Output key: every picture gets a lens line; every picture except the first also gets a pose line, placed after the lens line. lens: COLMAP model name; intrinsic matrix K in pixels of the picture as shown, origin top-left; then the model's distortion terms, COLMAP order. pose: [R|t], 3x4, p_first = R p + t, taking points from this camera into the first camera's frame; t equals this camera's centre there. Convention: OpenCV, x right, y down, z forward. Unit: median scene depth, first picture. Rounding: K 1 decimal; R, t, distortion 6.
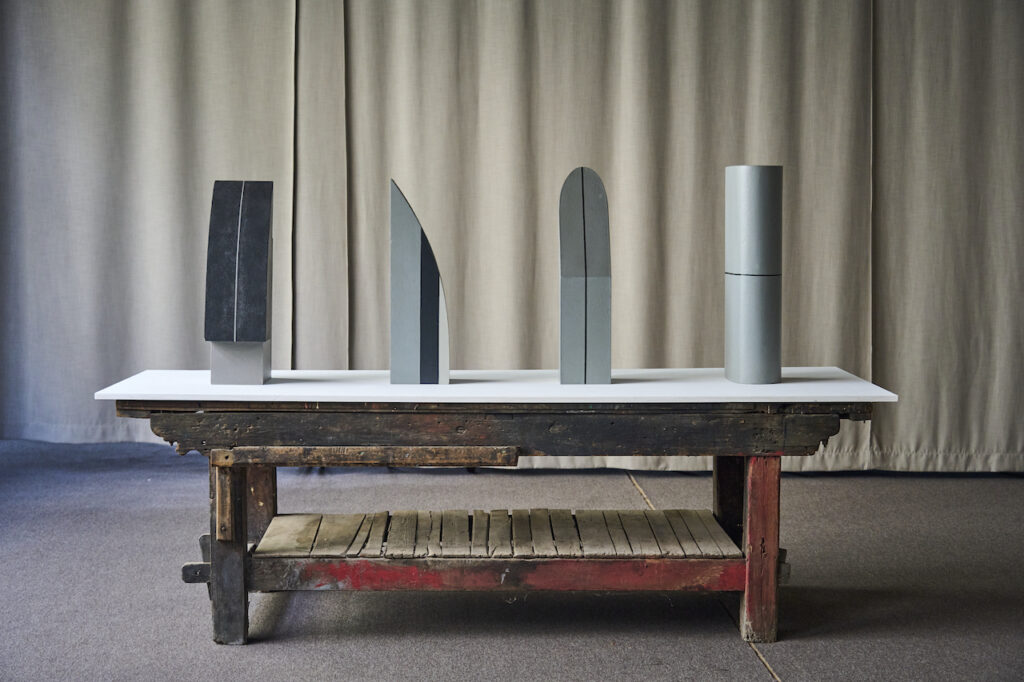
lens RADIAL K [[1766.5, 0, 531.2], [0, 1766.5, 339.8], [0, 0, 1]] dist [0.017383, 0.023409]
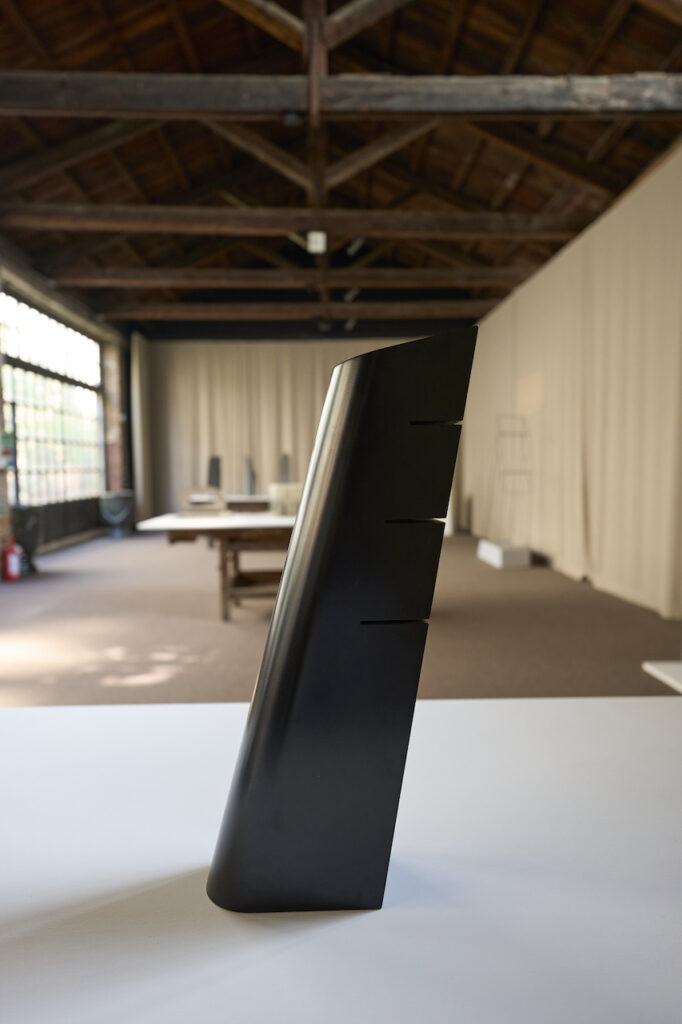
lens RADIAL K [[687.3, 0, 340.7], [0, 687.3, 503.6], [0, 0, 1]] dist [0.022097, 0.000608]
pose [[0.998100, -0.009887, -0.060824, 0.308549], [0.008104, 0.999532, -0.029492, 0.103883], [0.061087, 0.028943, 0.997713, -0.892461]]
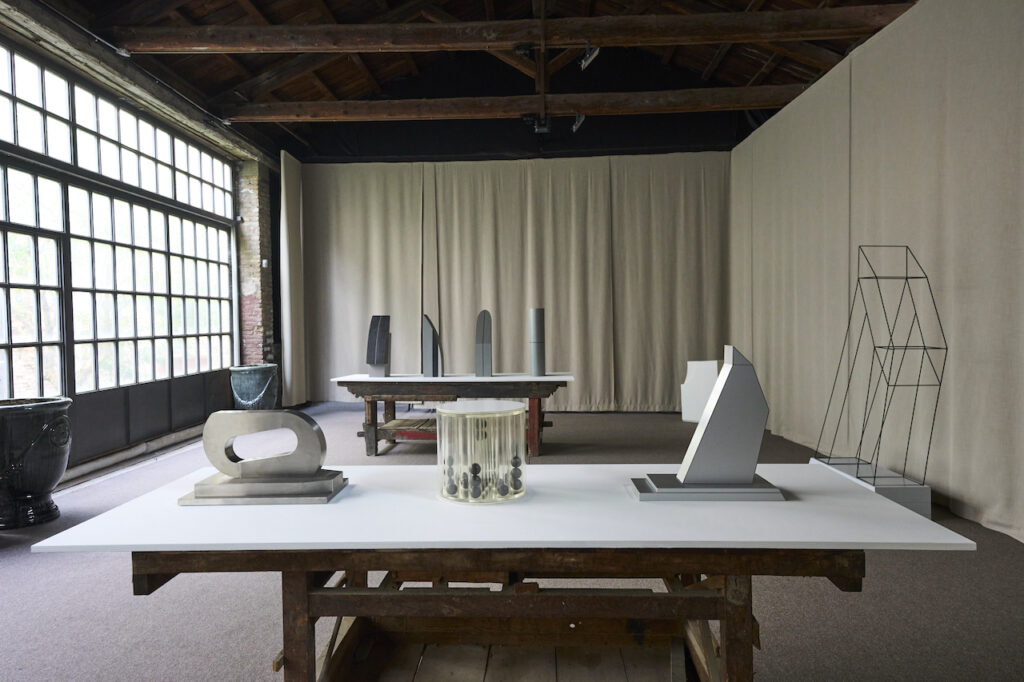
lens RADIAL K [[687.3, 0, 512.0], [0, 687.3, 341.0], [0, 0, 1]] dist [0.022097, 0.000608]
pose [[0.994676, -0.010761, -0.102490, 0.222384], [0.005251, 0.998533, -0.053888, 0.028925], [0.102920, 0.053063, 0.993273, -0.254794]]
